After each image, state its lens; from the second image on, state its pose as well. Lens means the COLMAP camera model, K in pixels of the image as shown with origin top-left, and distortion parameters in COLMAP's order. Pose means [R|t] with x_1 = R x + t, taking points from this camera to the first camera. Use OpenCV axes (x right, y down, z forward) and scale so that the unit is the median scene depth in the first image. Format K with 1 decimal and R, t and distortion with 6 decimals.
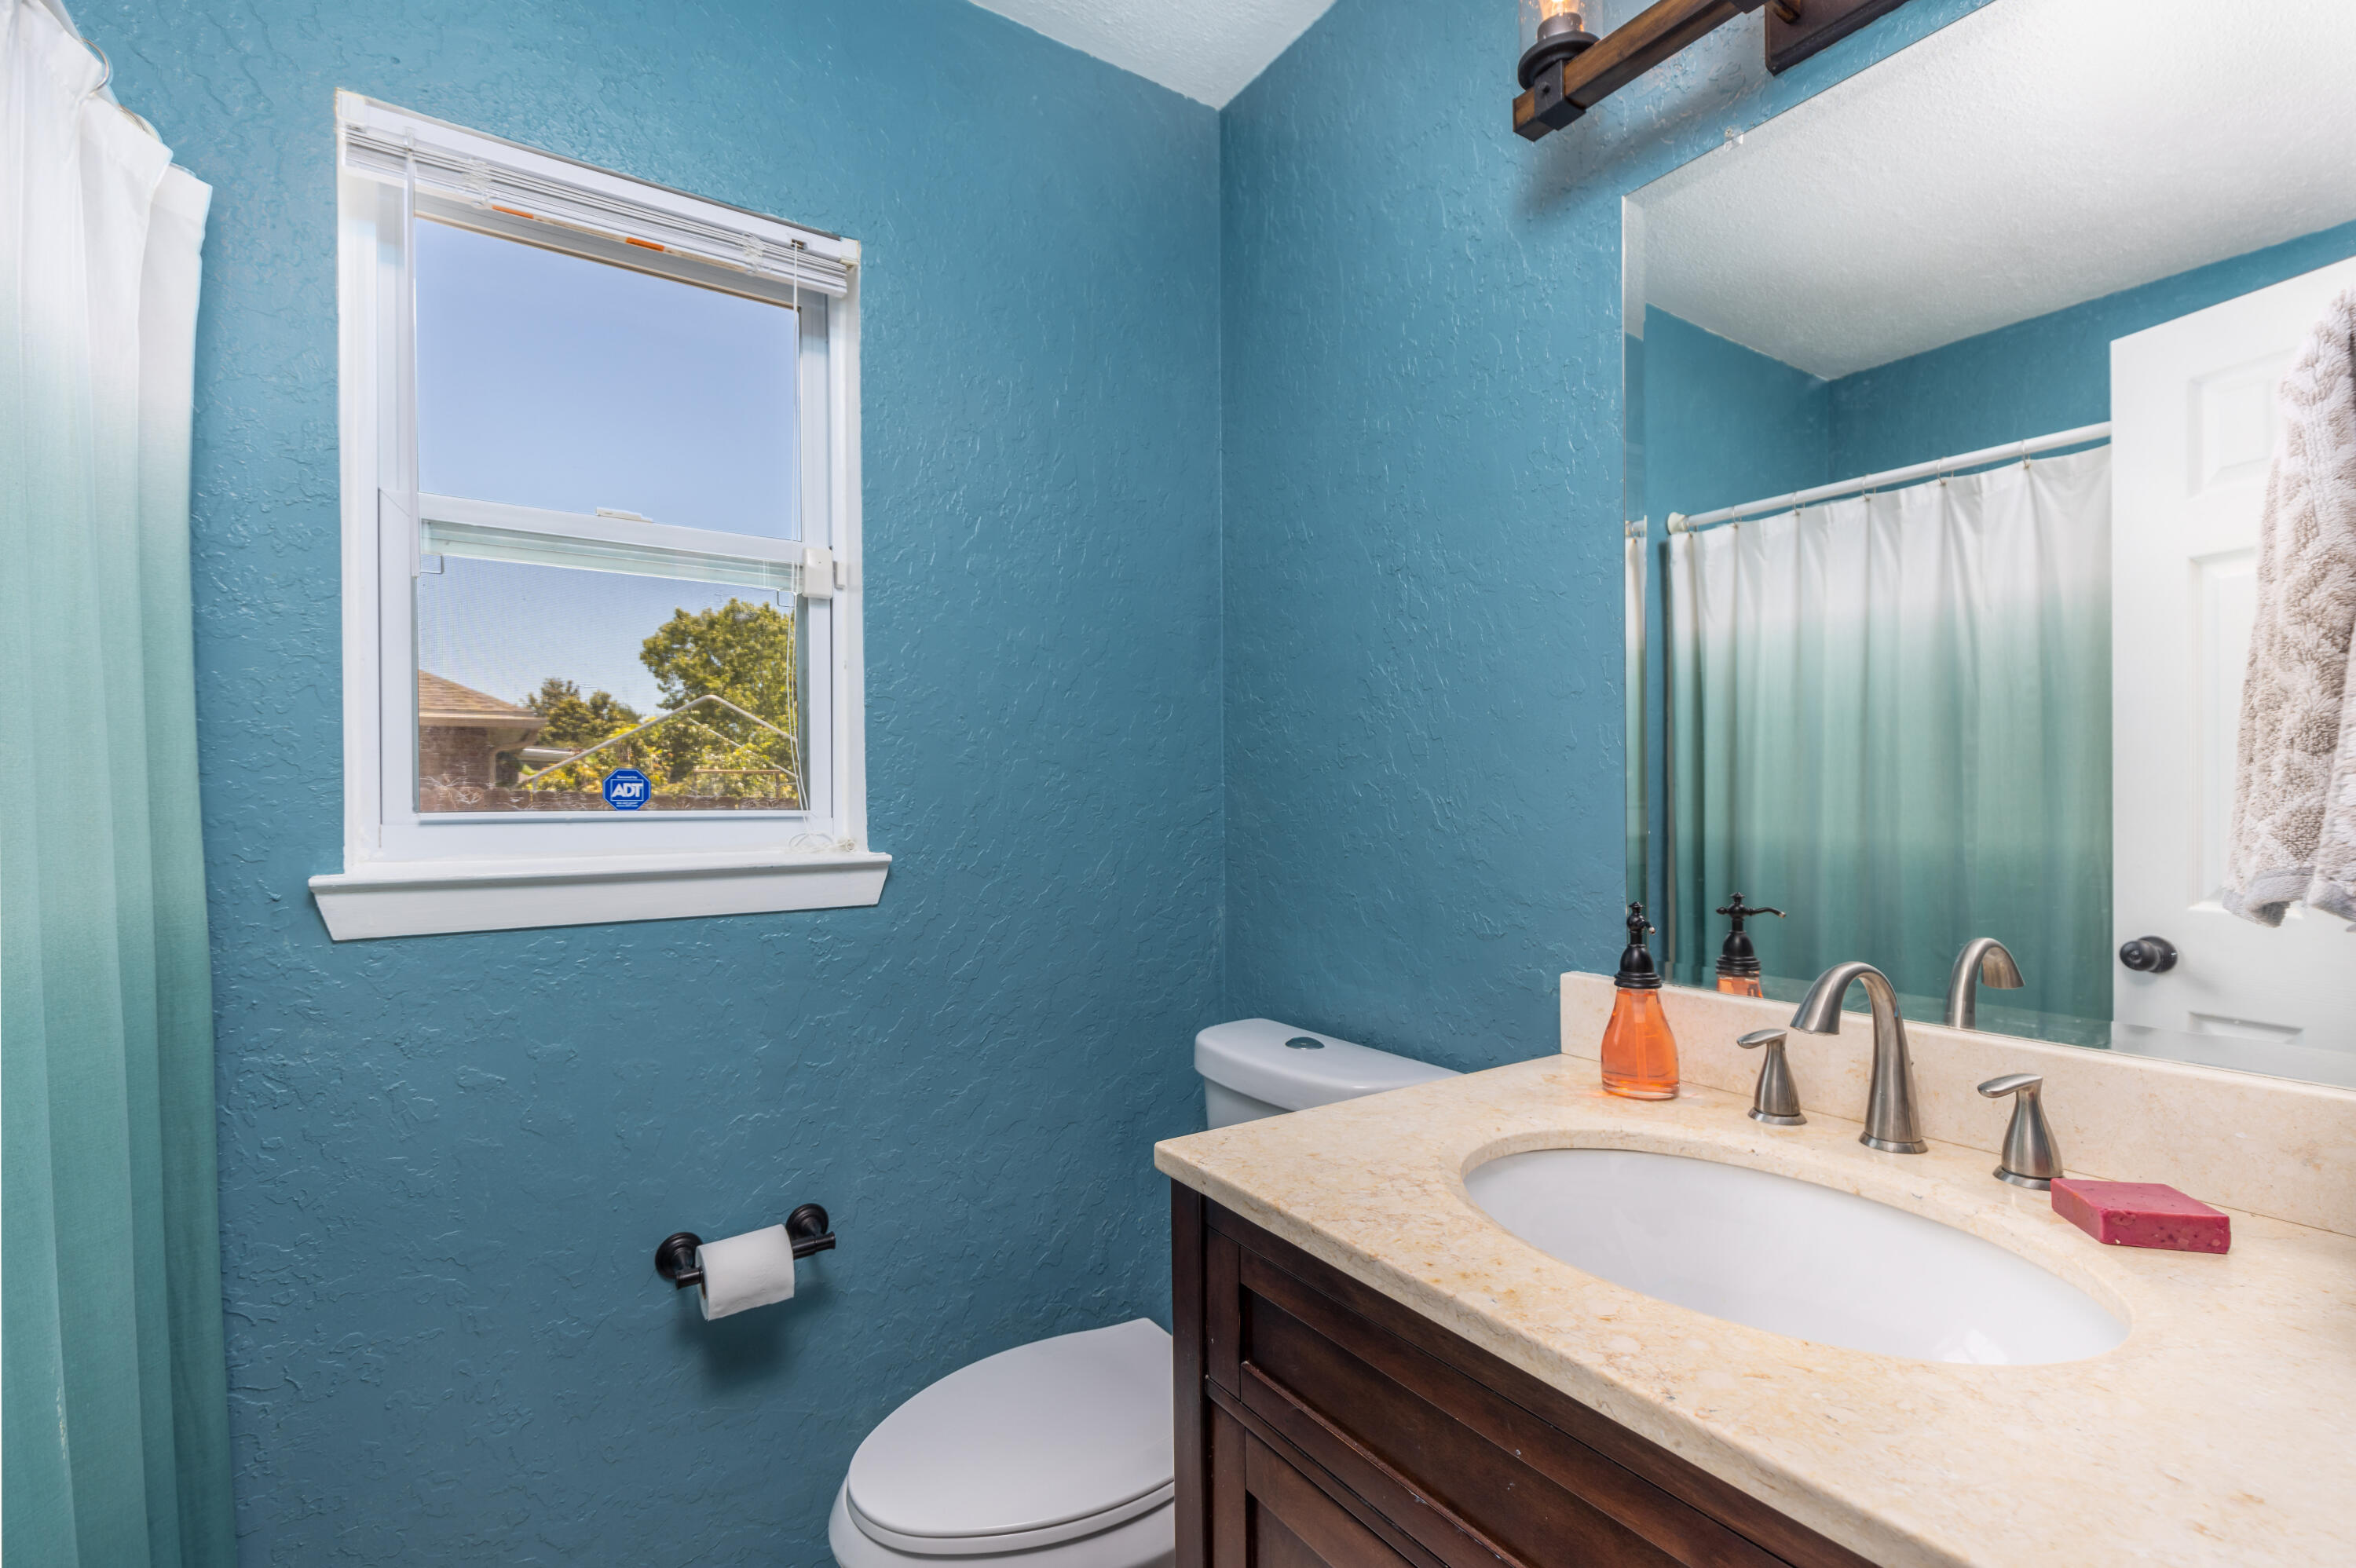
lens RADIAL K [[1073.2, 0, 1180.8], [0, 1073.2, 792.1], [0, 0, 1]] dist [0.000565, 0.000019]
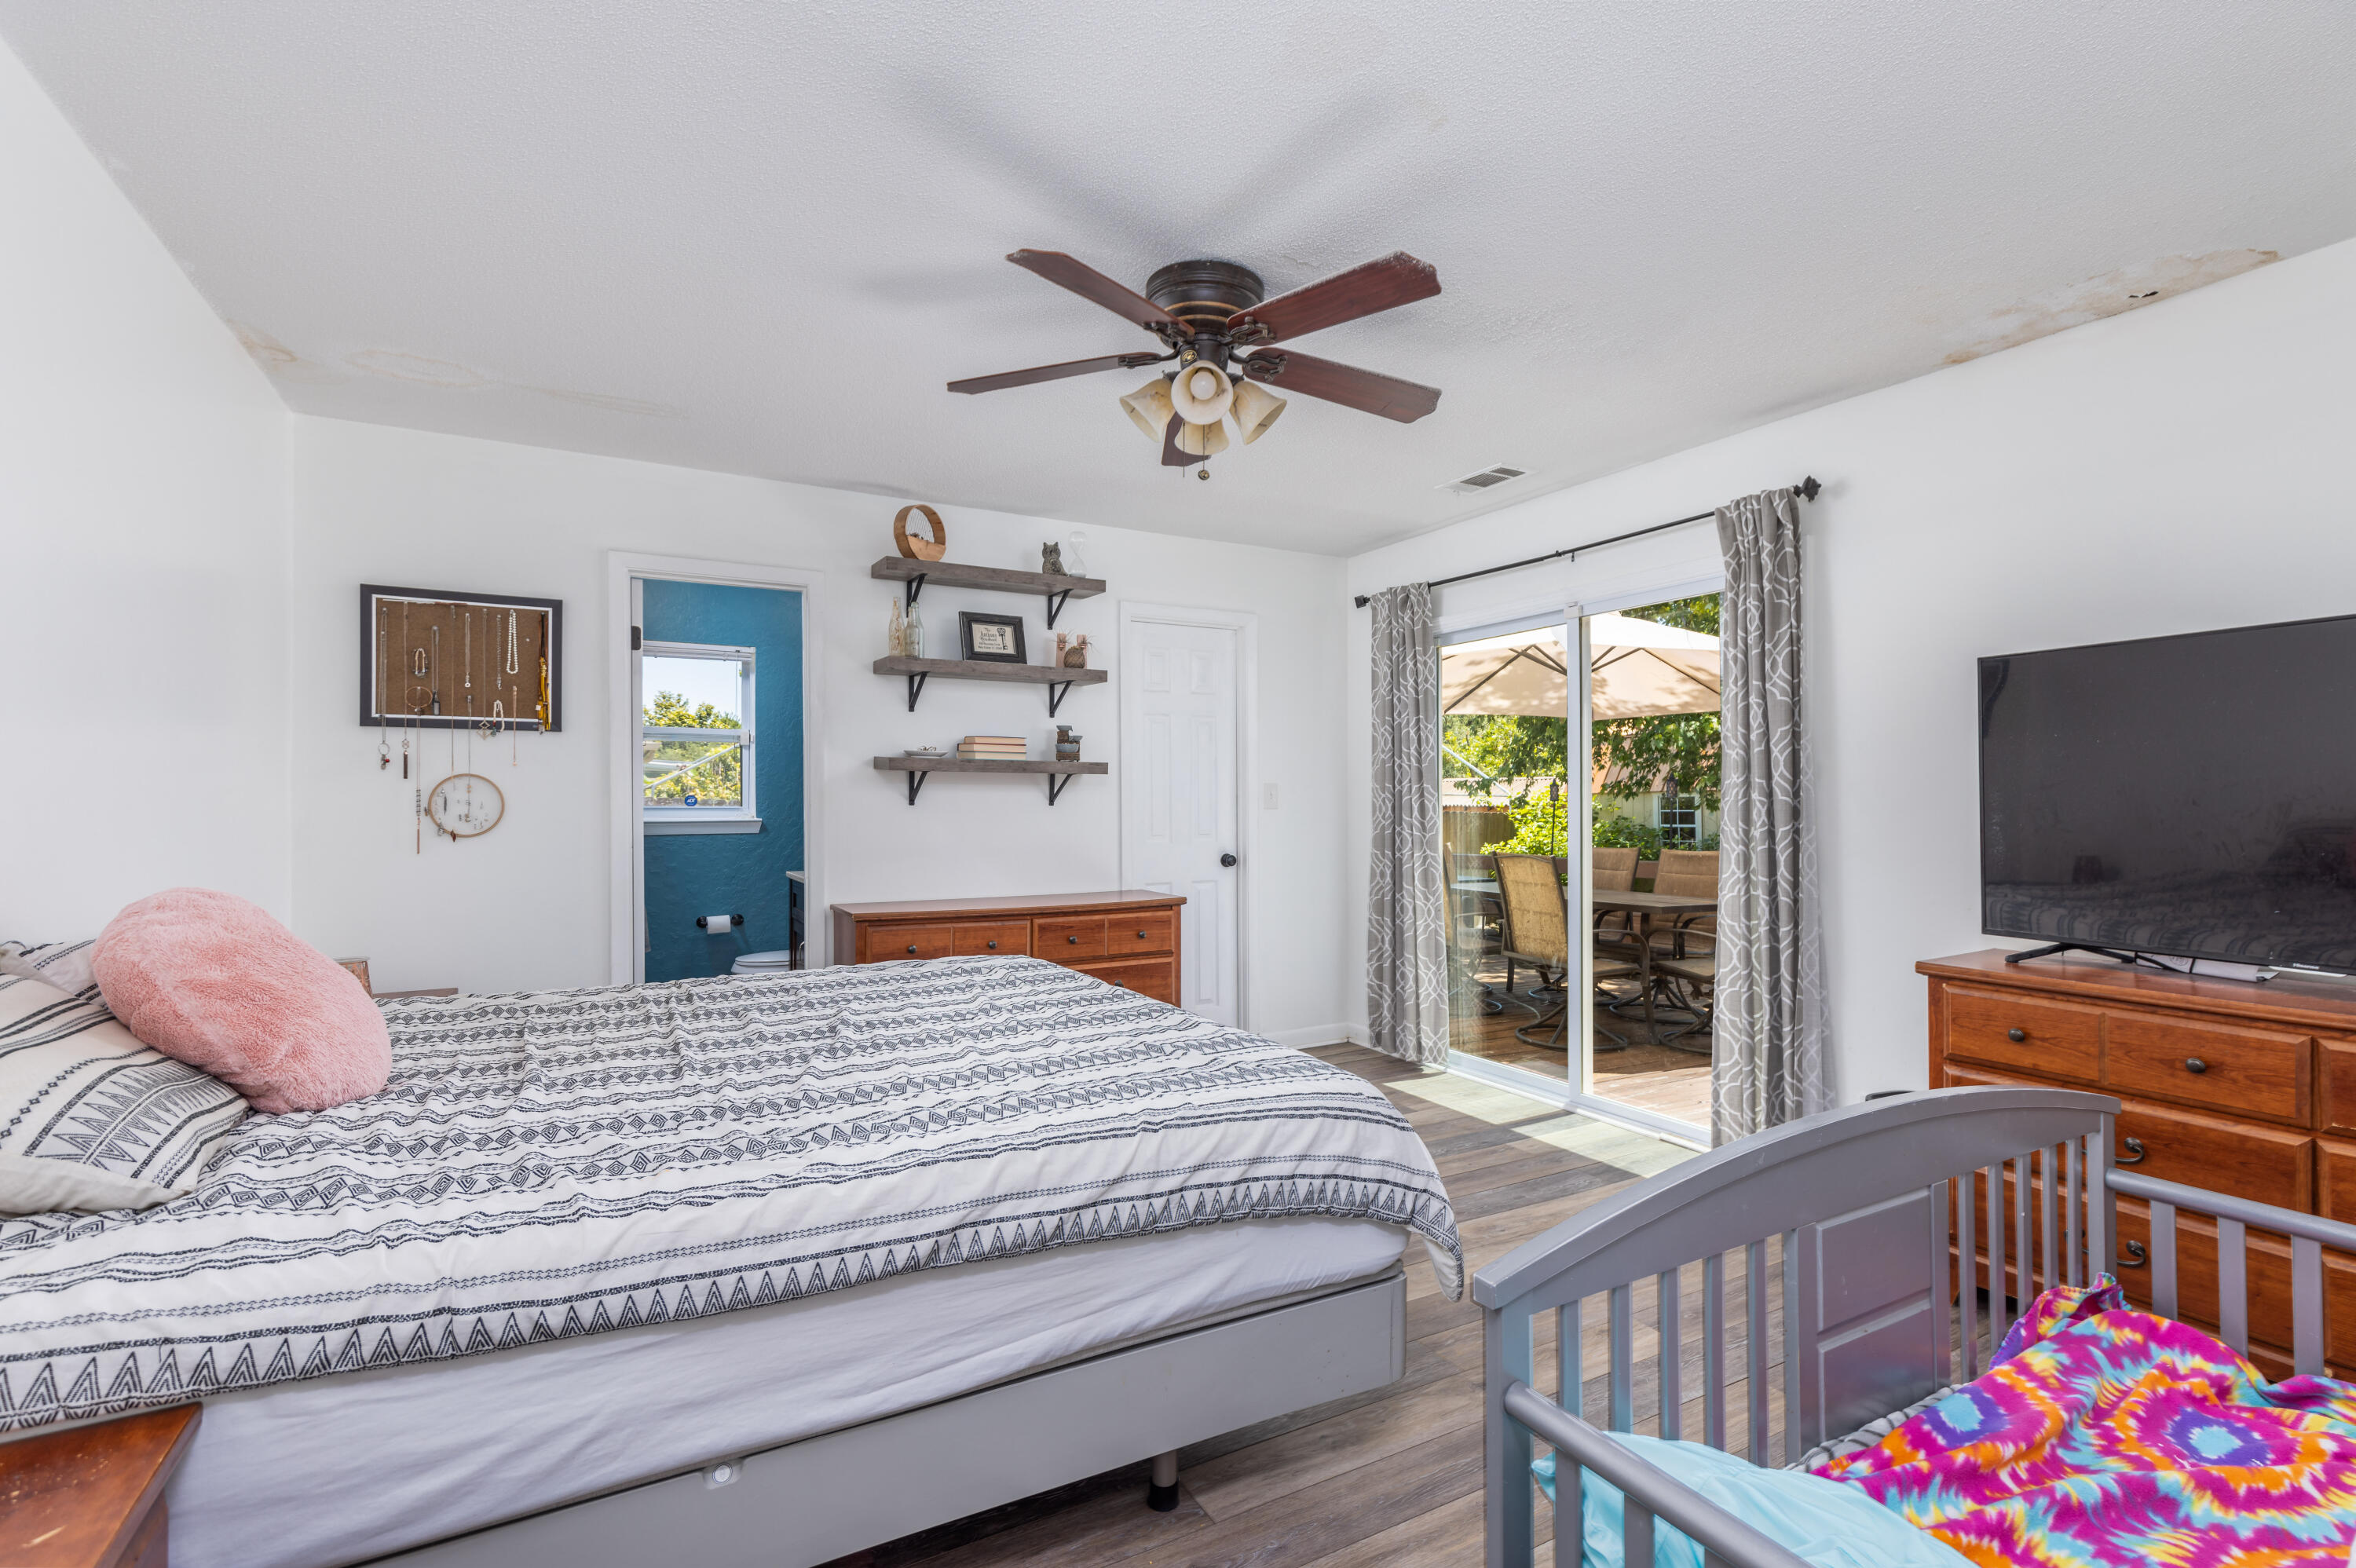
lens RADIAL K [[1073.2, 0, 1176.0], [0, 1073.2, 786.9], [0, 0, 1]] dist [0.000565, 0.000019]
pose [[0.996550, 0.002205, -0.082968, 0.169939], [-0.002949, 0.999957, -0.008845, -0.002741], [0.082945, 0.009059, 0.996513, -0.297289]]
